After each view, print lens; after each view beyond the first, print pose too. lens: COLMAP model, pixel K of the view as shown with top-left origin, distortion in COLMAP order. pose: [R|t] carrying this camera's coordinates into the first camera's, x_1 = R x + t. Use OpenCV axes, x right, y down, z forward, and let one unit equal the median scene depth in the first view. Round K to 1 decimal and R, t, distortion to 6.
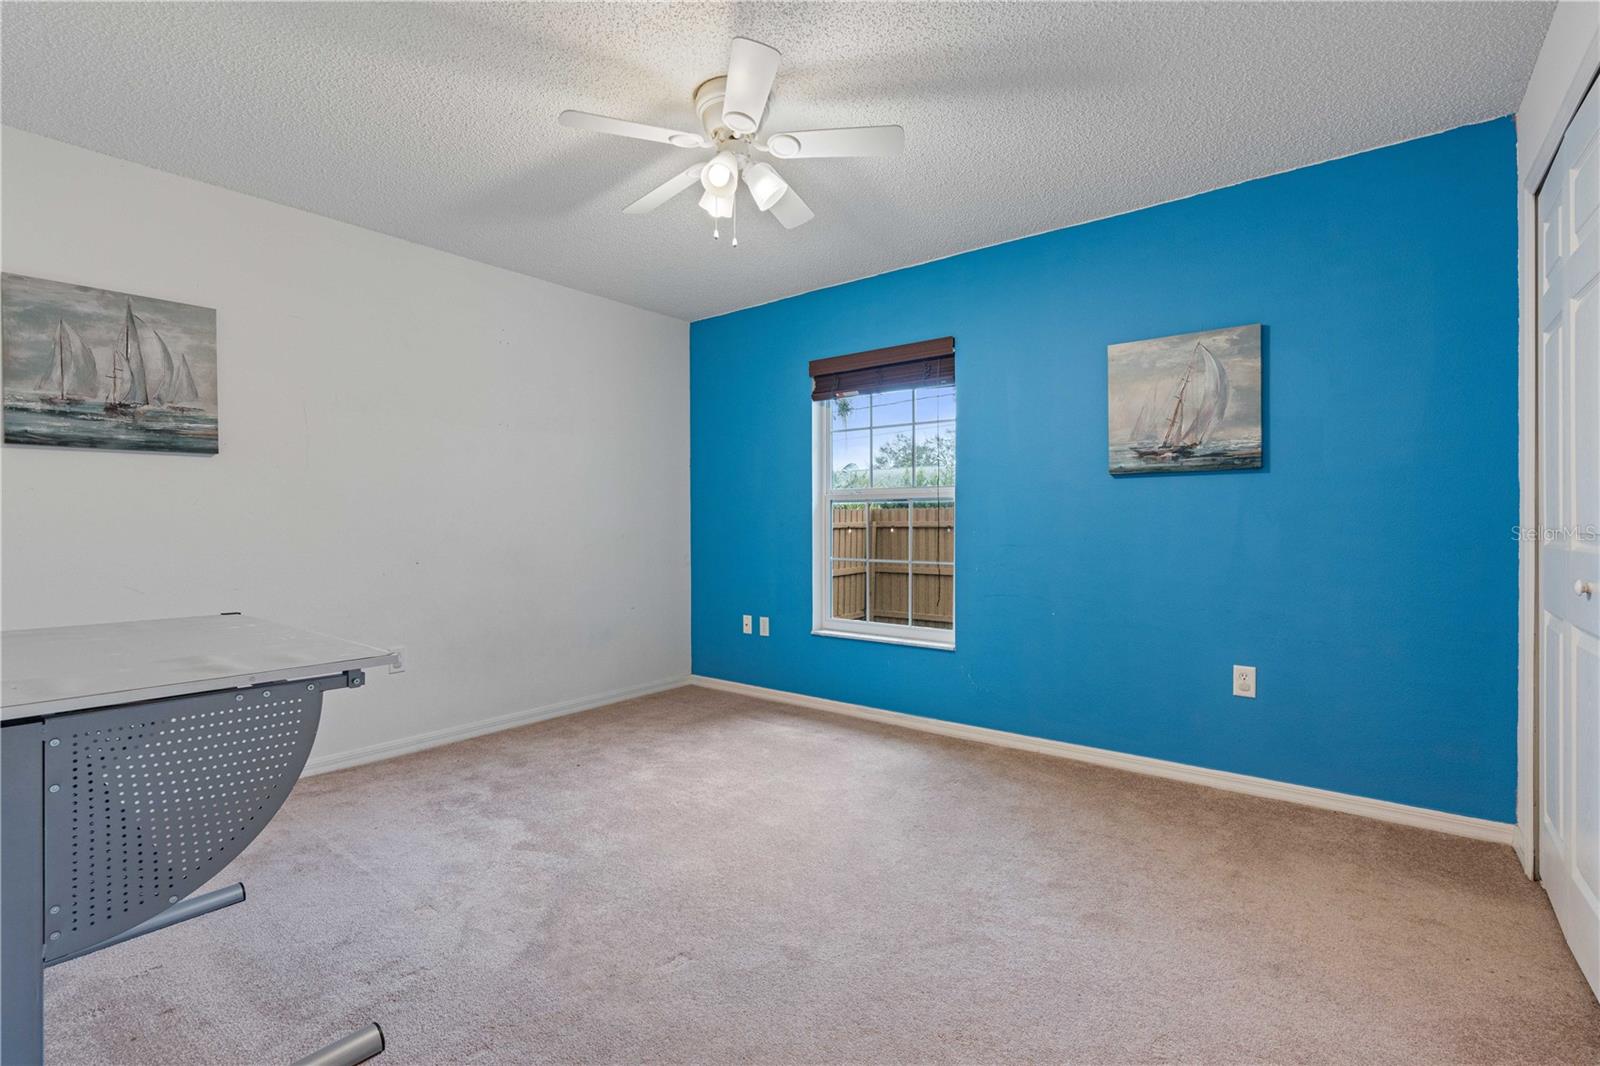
lens RADIAL K [[719.6, 0, 792.5], [0, 719.6, 527.3], [0, 0, 1]] dist [-0.009237, 0.003001]
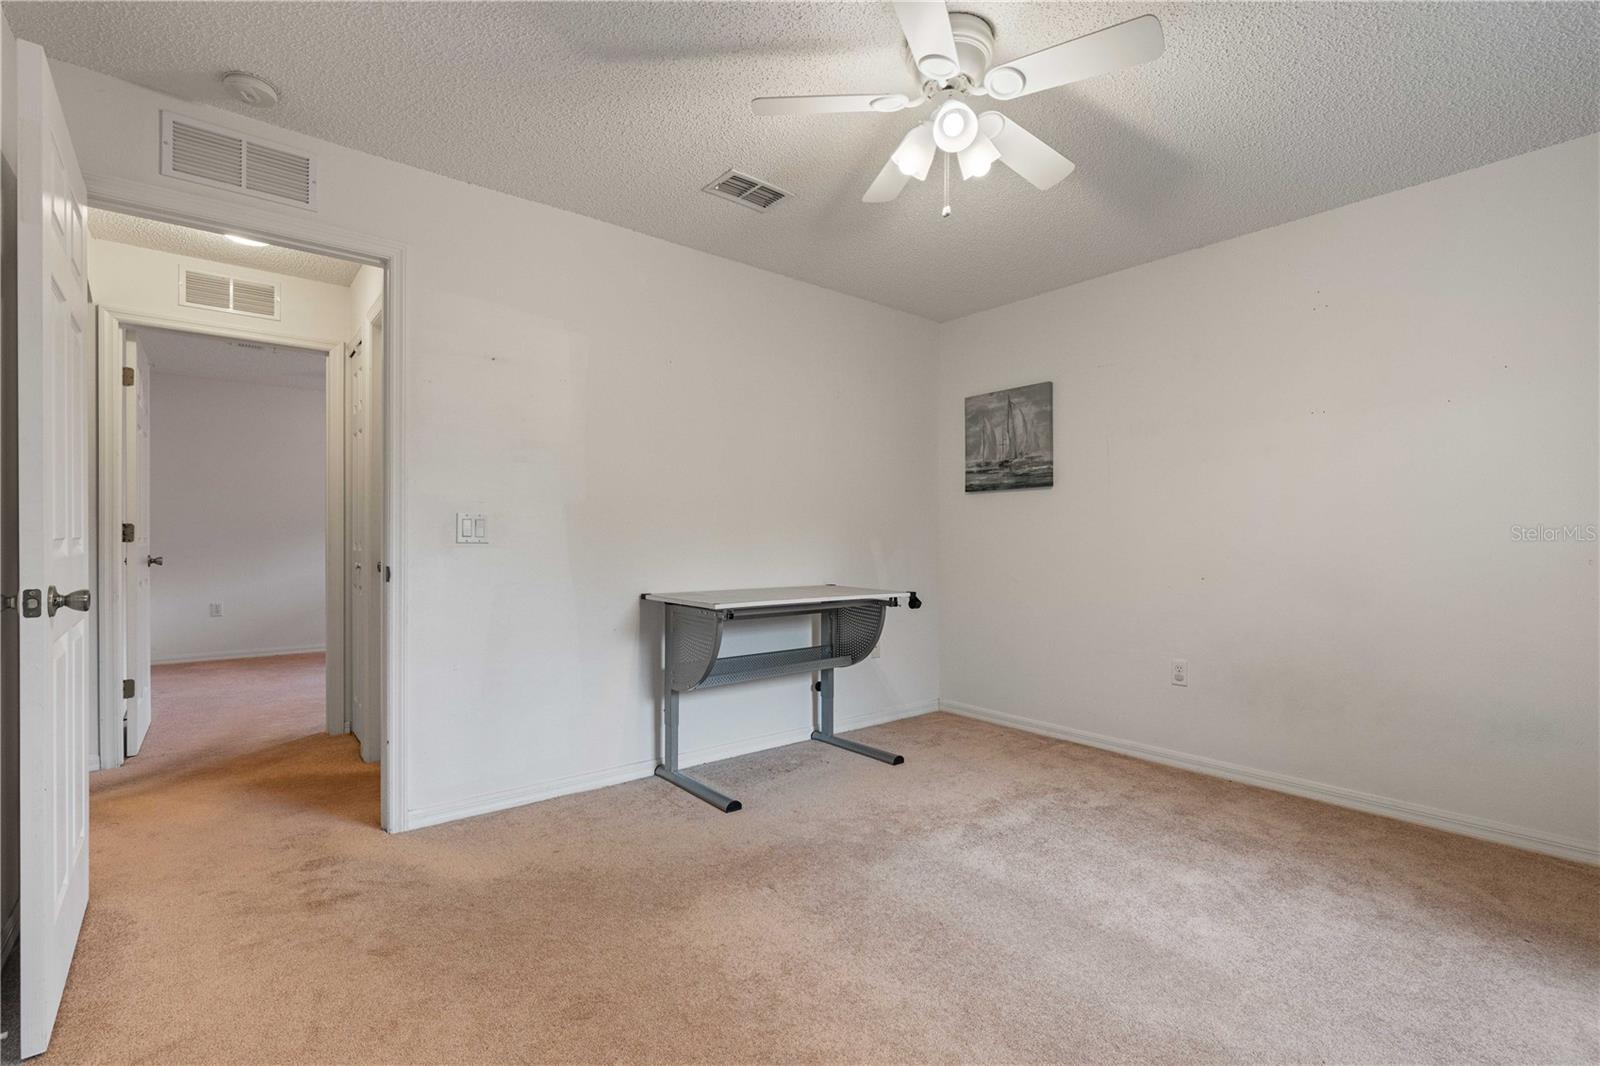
lens RADIAL K [[719.6, 0, 793.6], [0, 719.6, 536.5], [0, 0, 1]] dist [-0.009237, 0.003001]
pose [[-0.204735, 0.004380, -0.978808, 0.676602], [-0.008196, 0.999947, 0.006189, -0.011127], [0.978783, 0.009290, -0.204688, 0.831950]]
